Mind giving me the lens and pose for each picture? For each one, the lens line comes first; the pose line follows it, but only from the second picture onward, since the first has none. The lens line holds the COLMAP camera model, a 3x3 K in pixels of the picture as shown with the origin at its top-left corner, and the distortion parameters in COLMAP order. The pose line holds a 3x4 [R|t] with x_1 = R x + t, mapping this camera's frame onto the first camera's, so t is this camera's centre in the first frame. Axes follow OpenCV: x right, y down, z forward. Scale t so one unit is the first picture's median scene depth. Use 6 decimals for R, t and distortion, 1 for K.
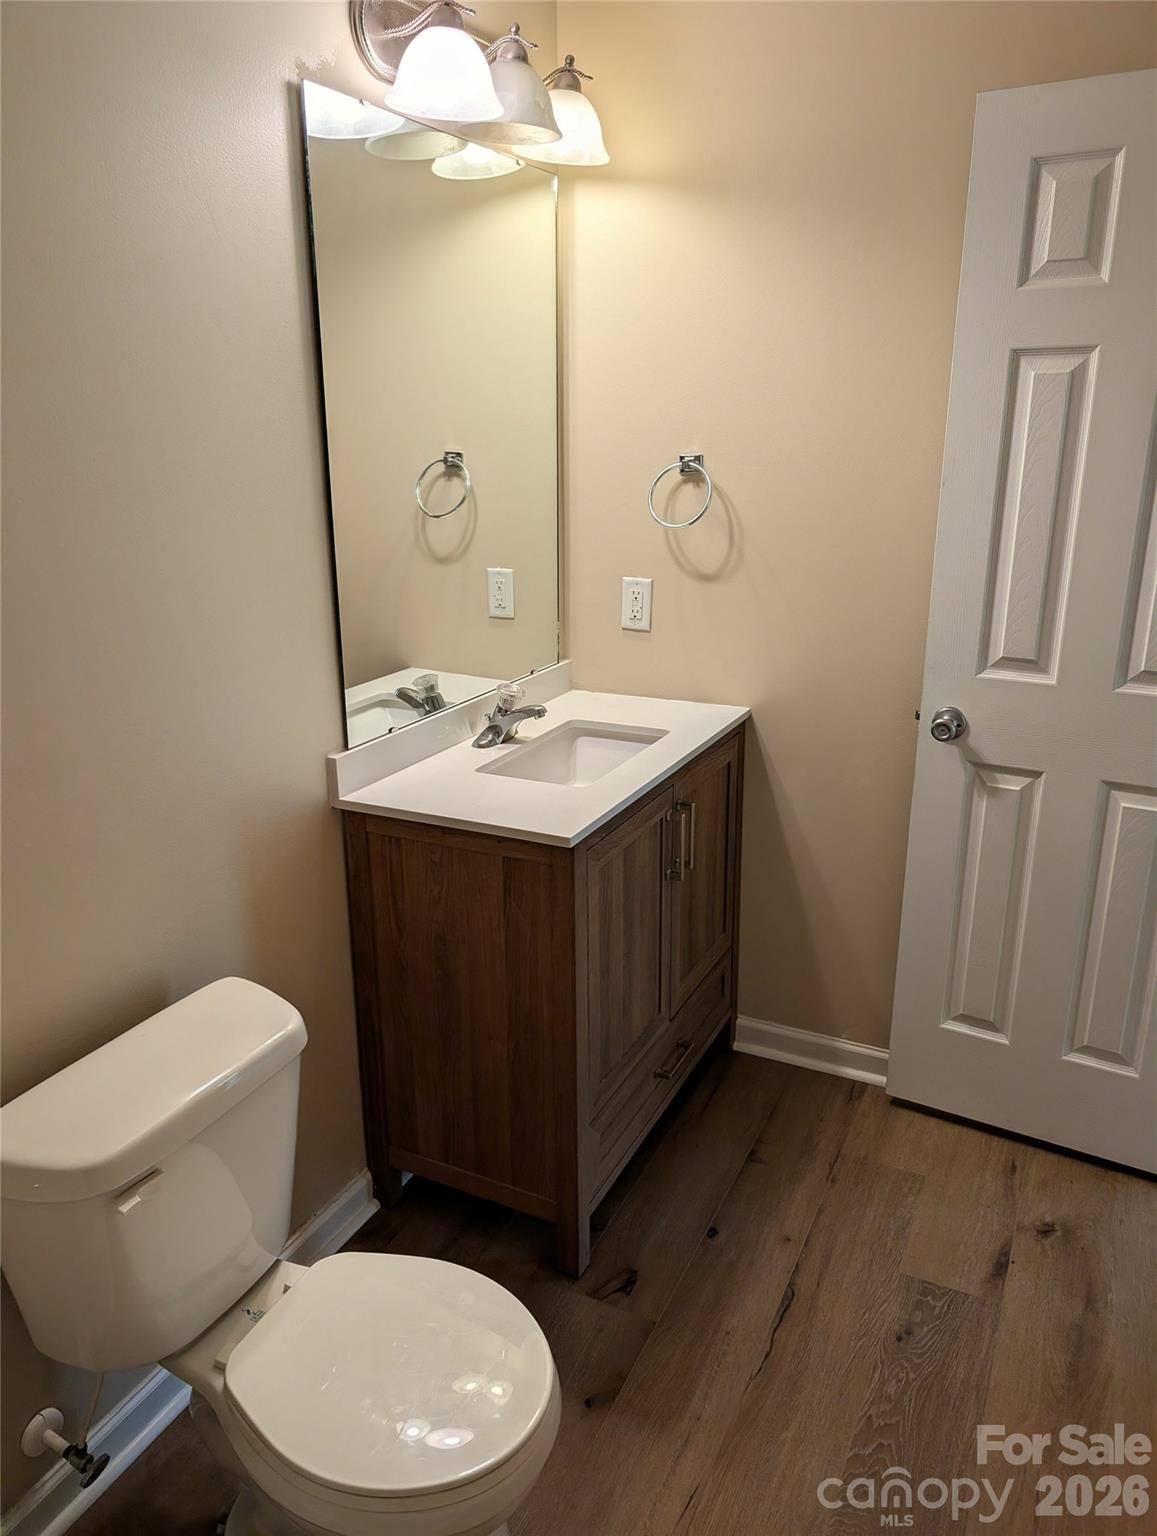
lens RADIAL K [[1100.6, 0, 569.9], [0, 1100.6, 779.3], [0, 0, 1]] dist [0.003859, -0.008905]
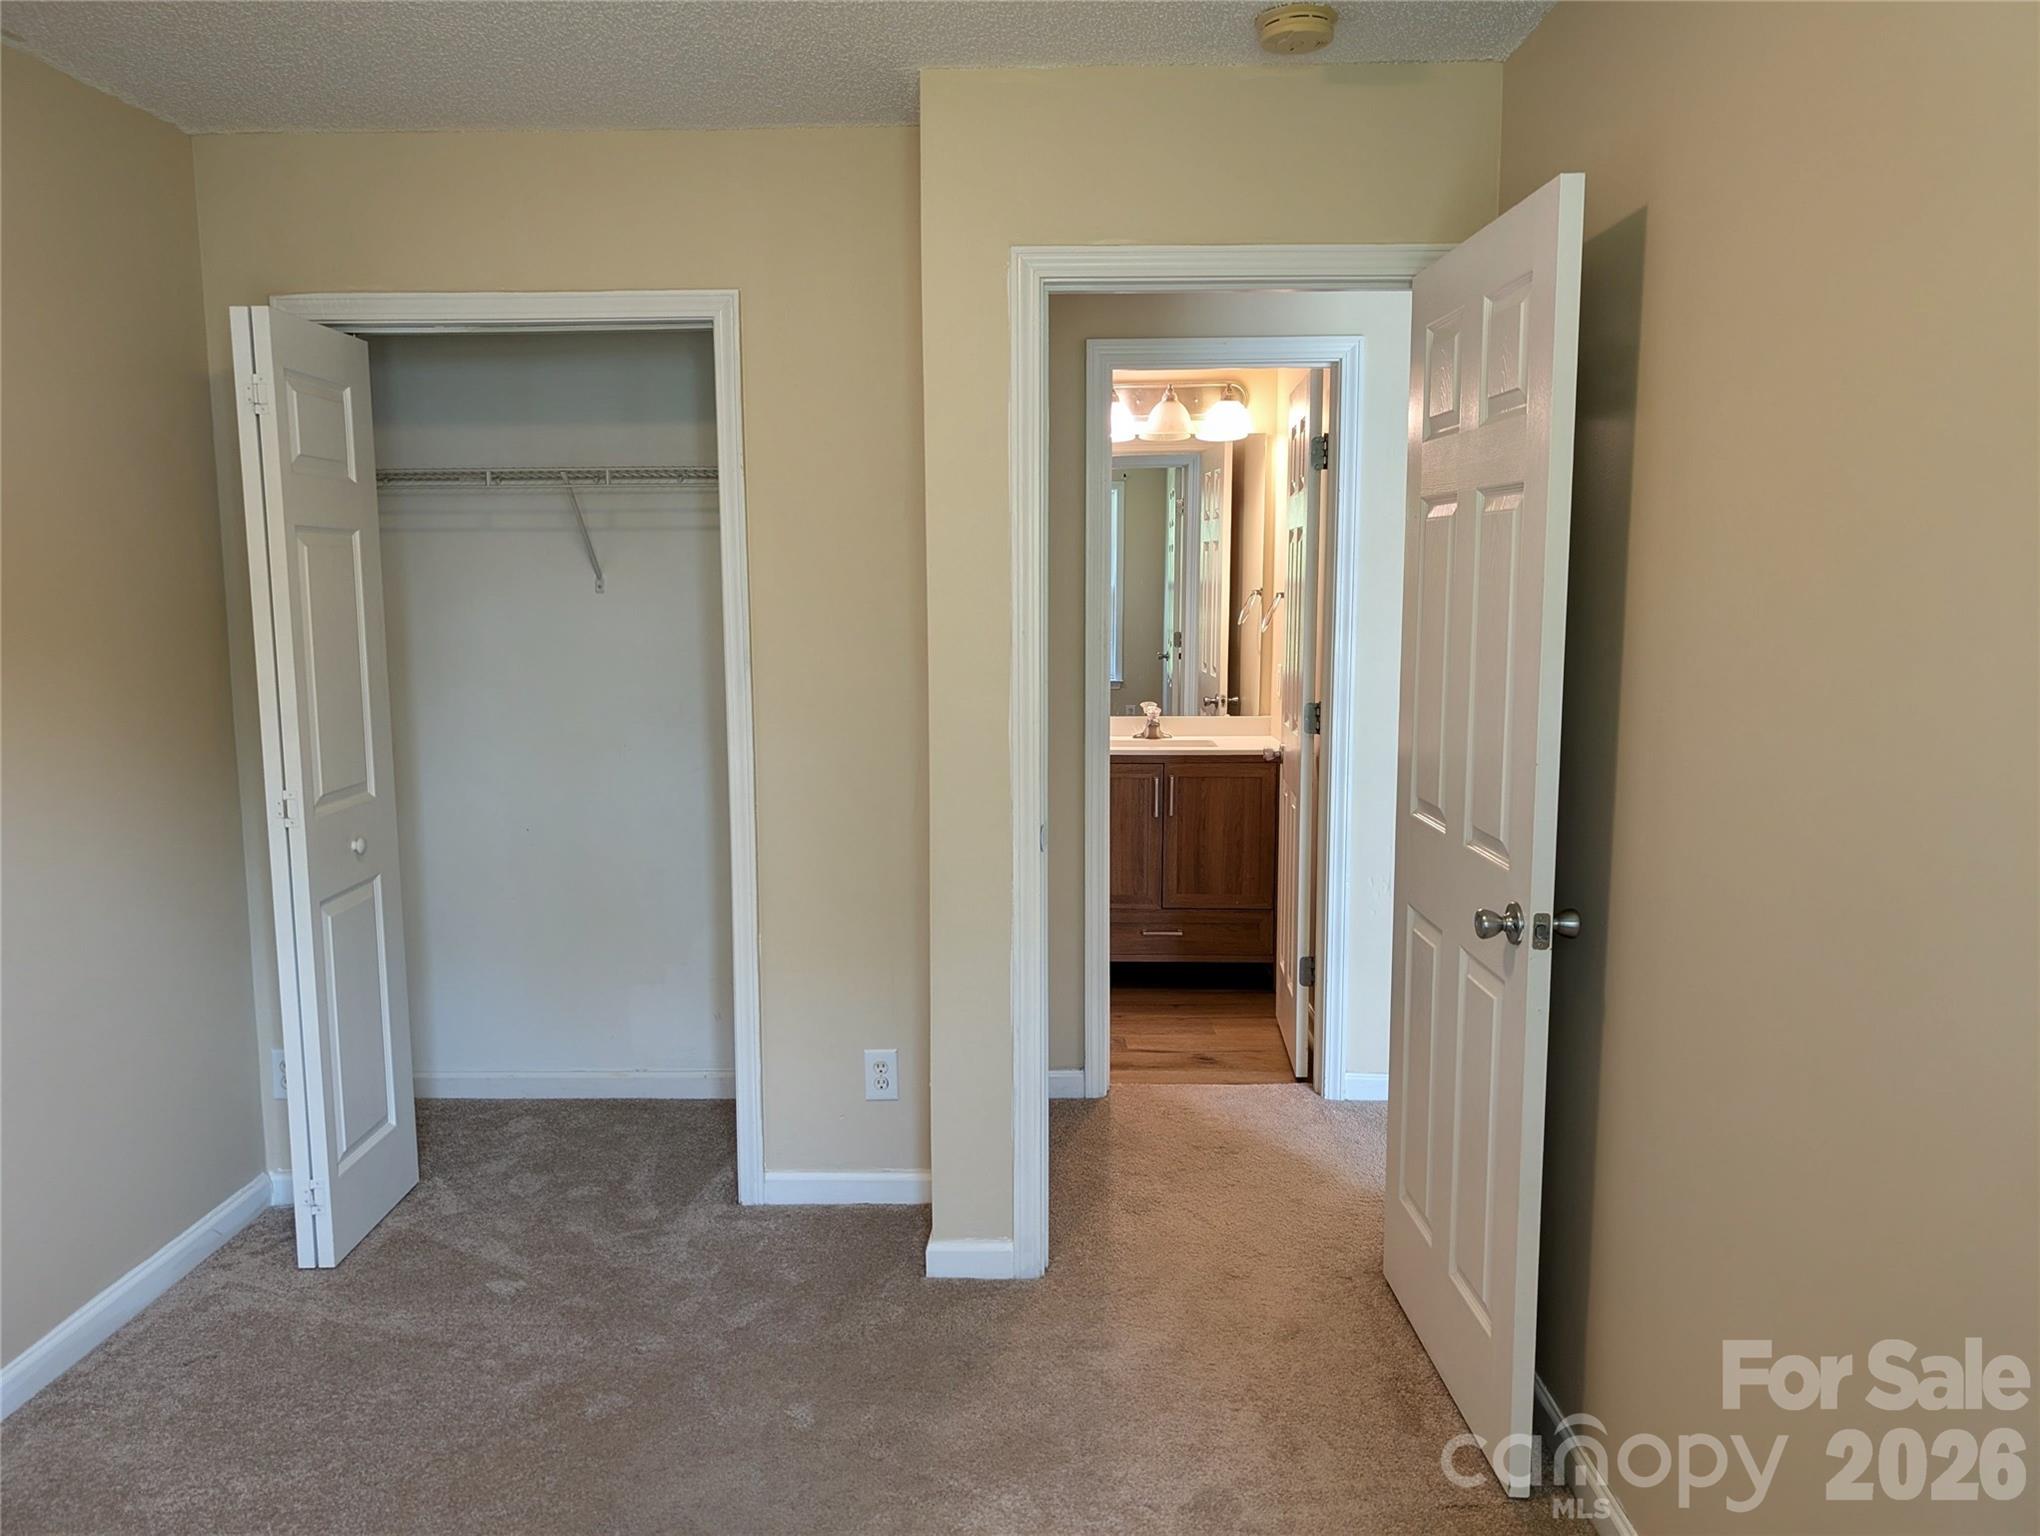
lens RADIAL K [[1461.7, 0, 1014.0], [0, 1461.7, 754.9], [0, 0, 1]] dist [0.003859, -0.008905]
pose [[0.462255, 0.110576, -0.879826, 1.882125], [-0.267188, 0.963451, -0.019293, 0.126943], [0.845536, 0.243997, 0.474905, -0.204403]]
